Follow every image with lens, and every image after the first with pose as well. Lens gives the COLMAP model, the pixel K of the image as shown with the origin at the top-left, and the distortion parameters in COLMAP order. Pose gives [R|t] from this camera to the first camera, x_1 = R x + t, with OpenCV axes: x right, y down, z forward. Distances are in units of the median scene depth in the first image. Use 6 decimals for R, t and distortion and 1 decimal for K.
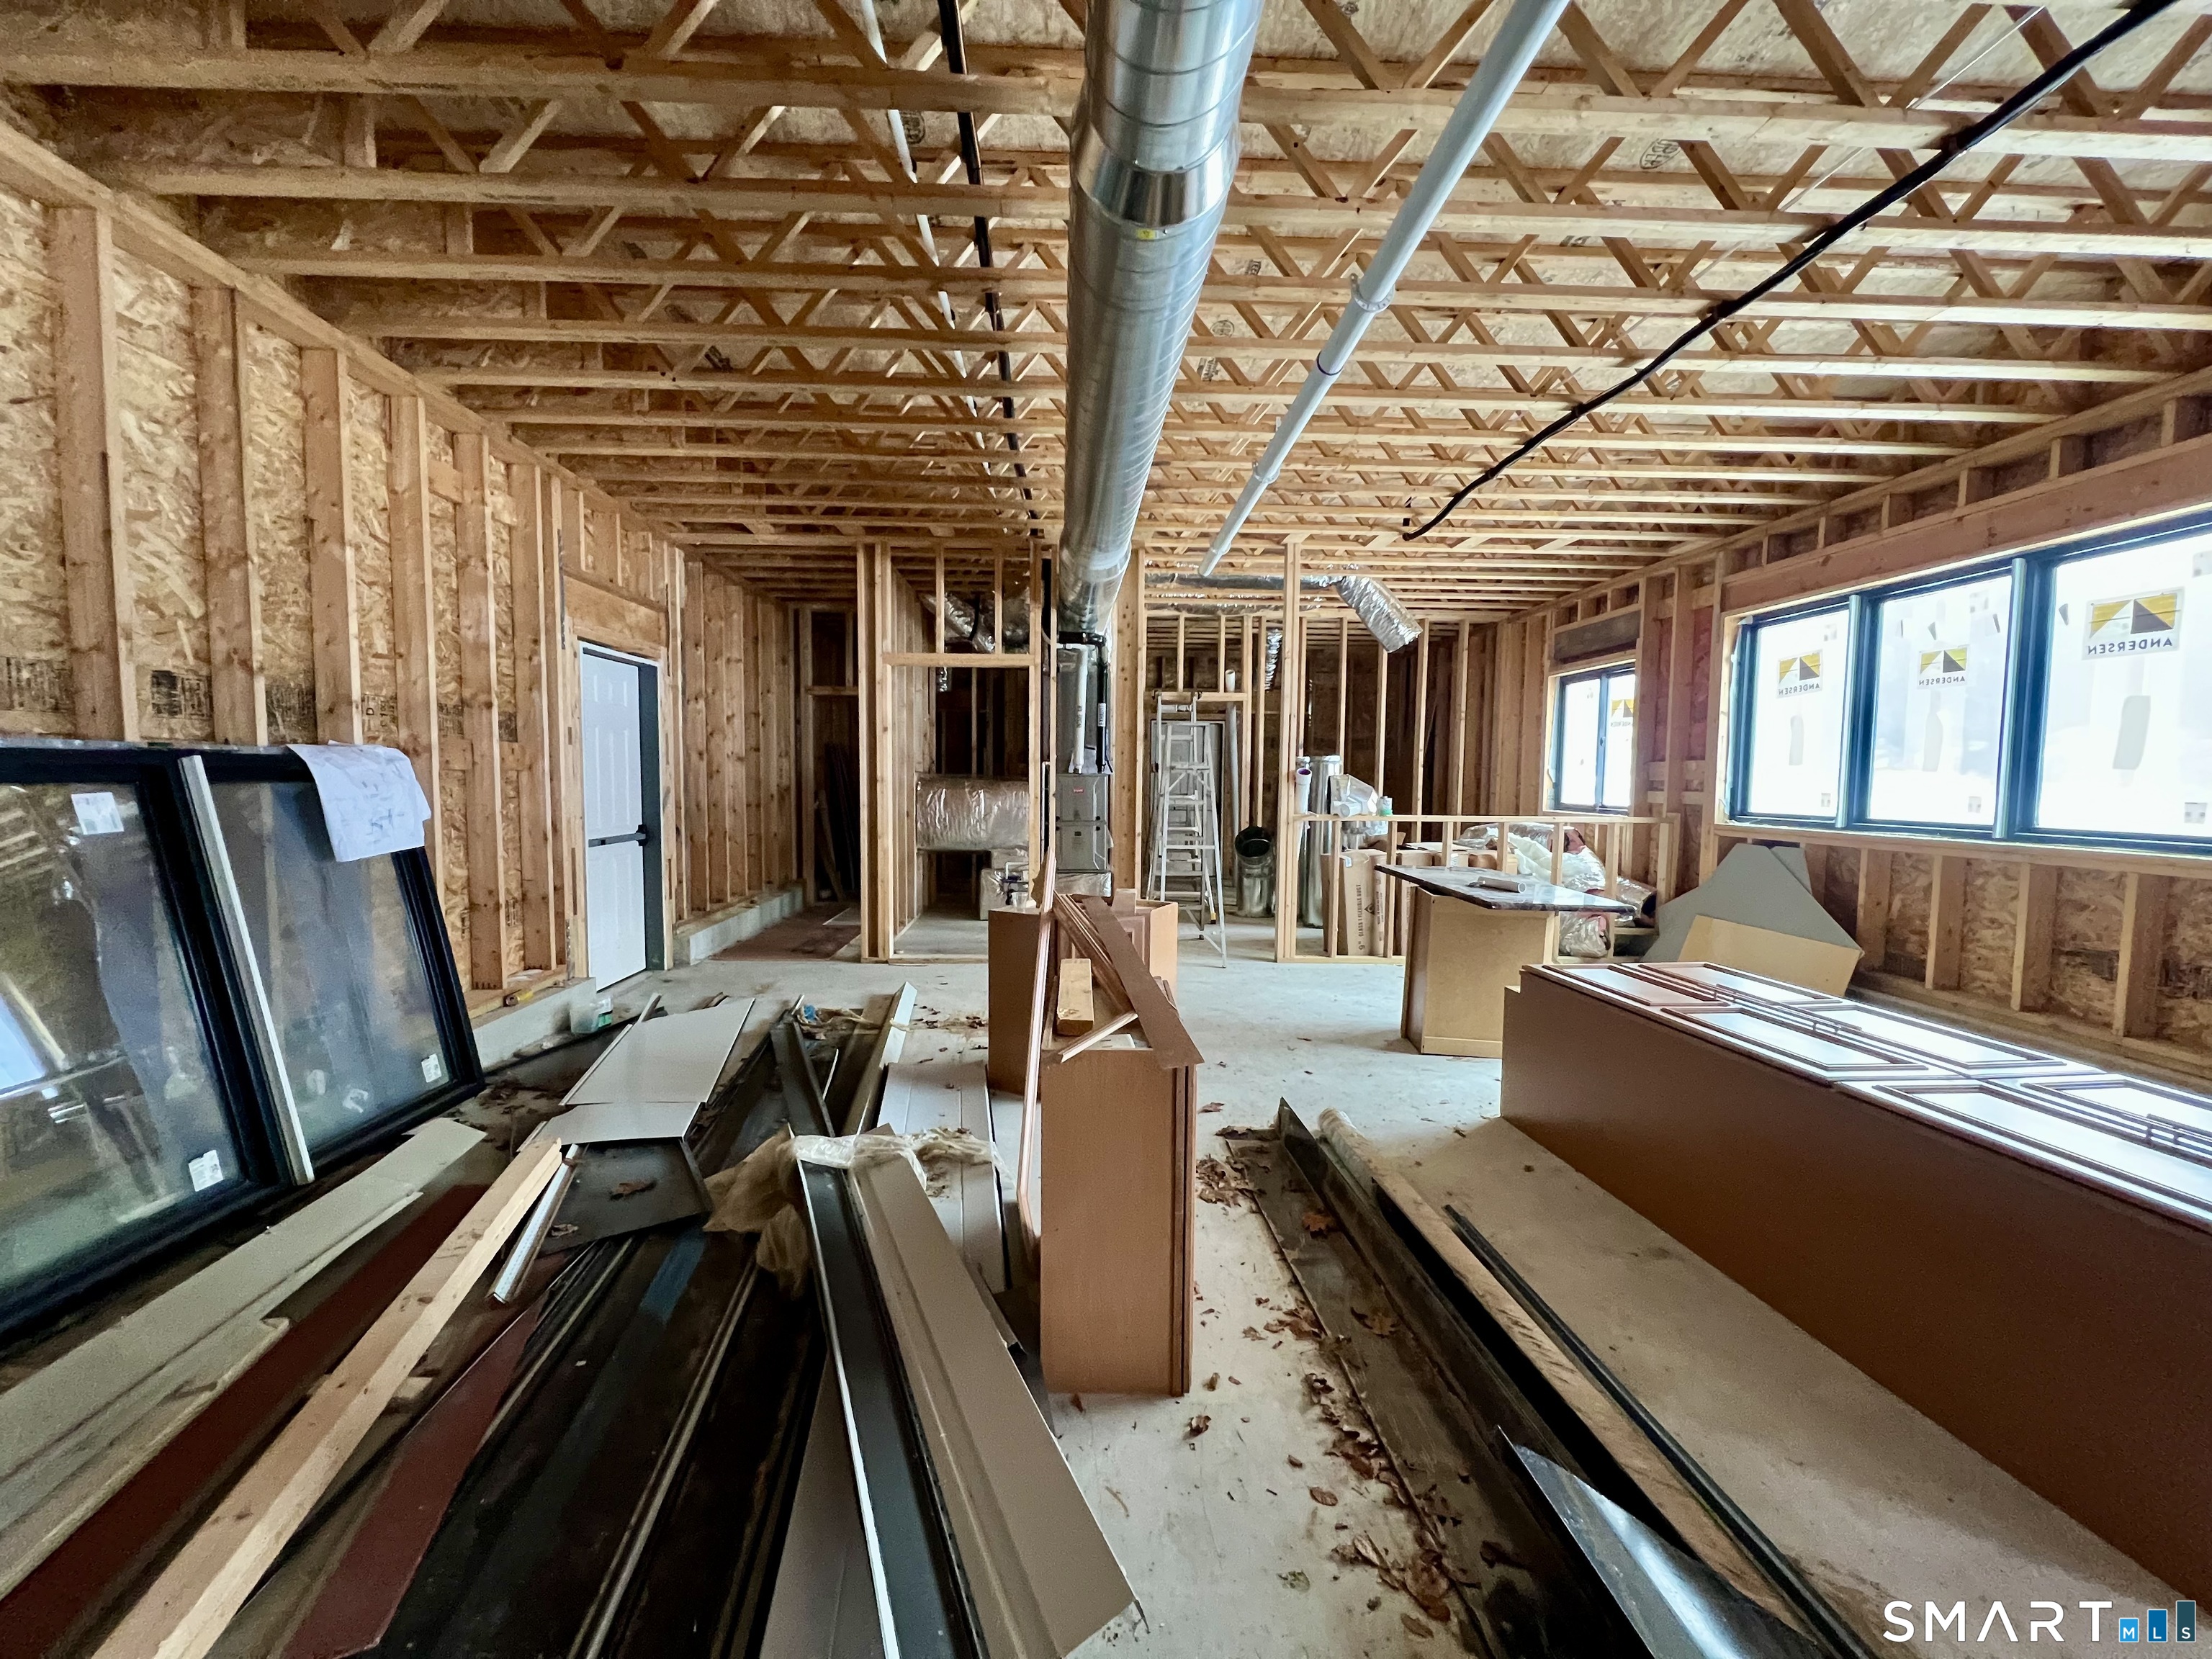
lens RADIAL K [[891.3, 0, 1095.8], [0, 891.3, 831.3], [0, 0, 1]] dist [0.001176, 0.000147]
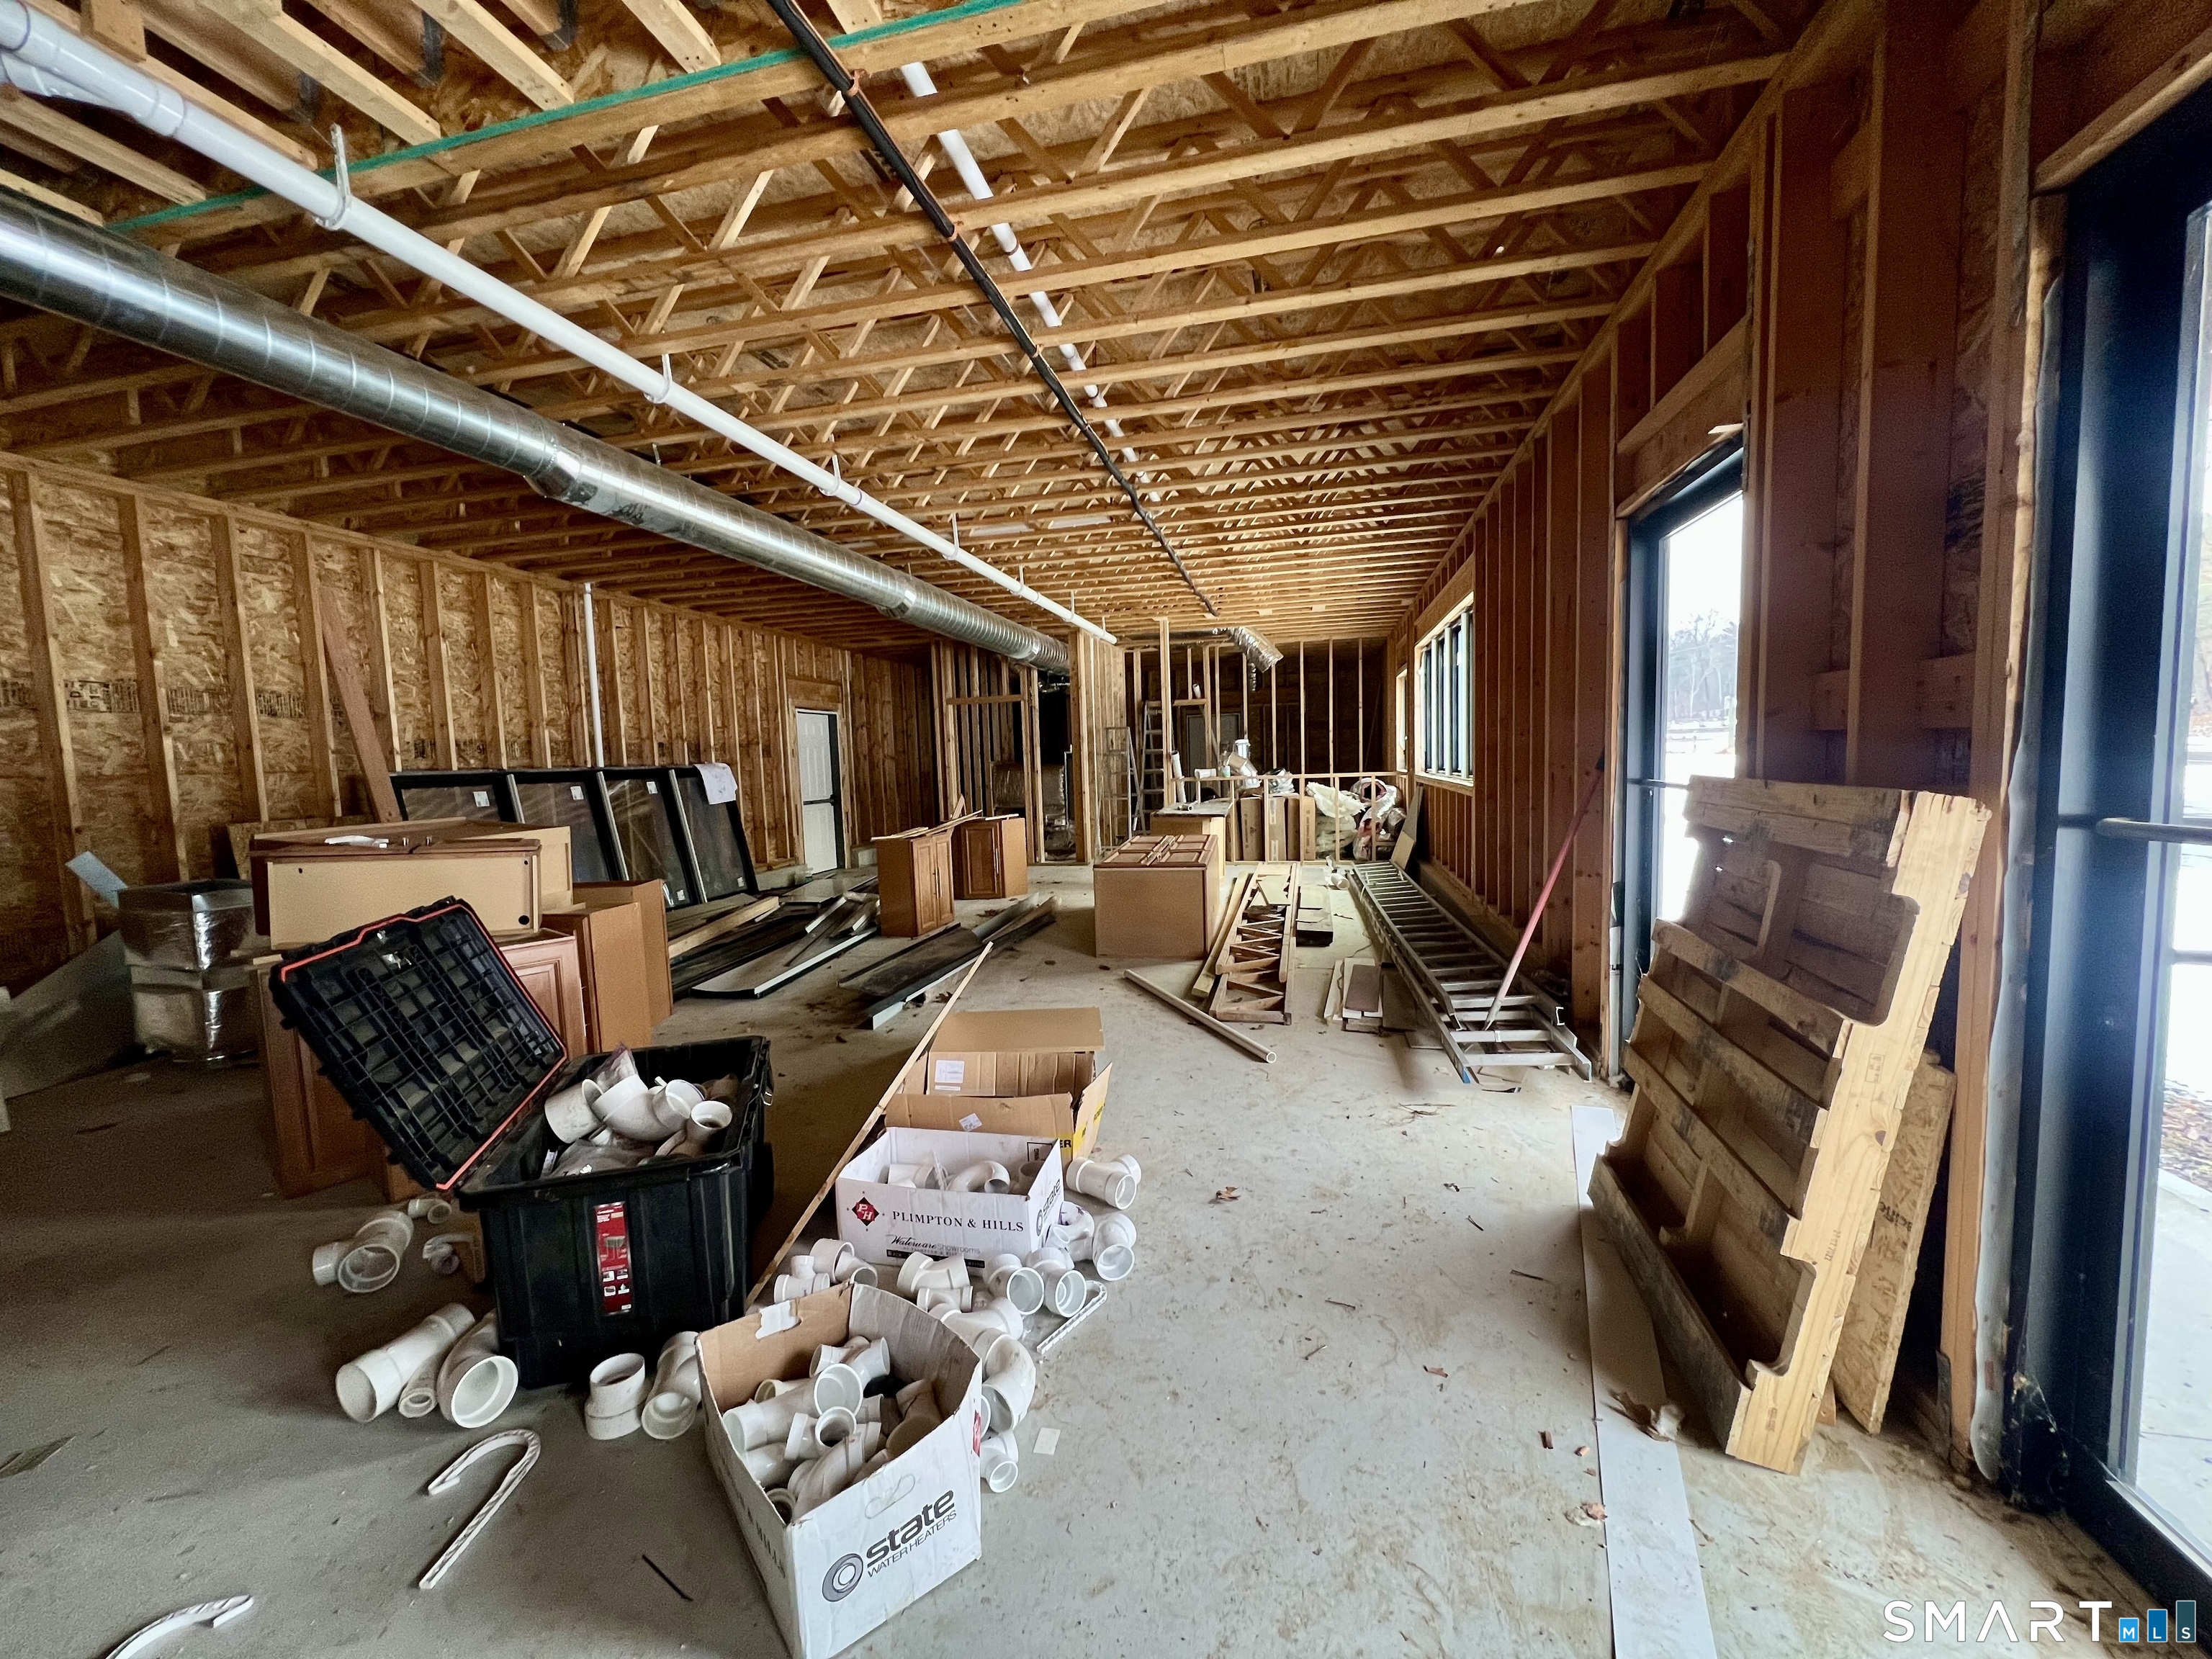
lens RADIAL K [[891.3, 0, 1104.2], [0, 891.3, 832.9], [0, 0, 1]] dist [0.001176, 0.000147]
pose [[0.964820, -0.021165, -0.262059, 0.885445], [0.027185, 0.999443, 0.019369, 0.082303], [0.261503, -0.025812, 0.964858, -1.130560]]
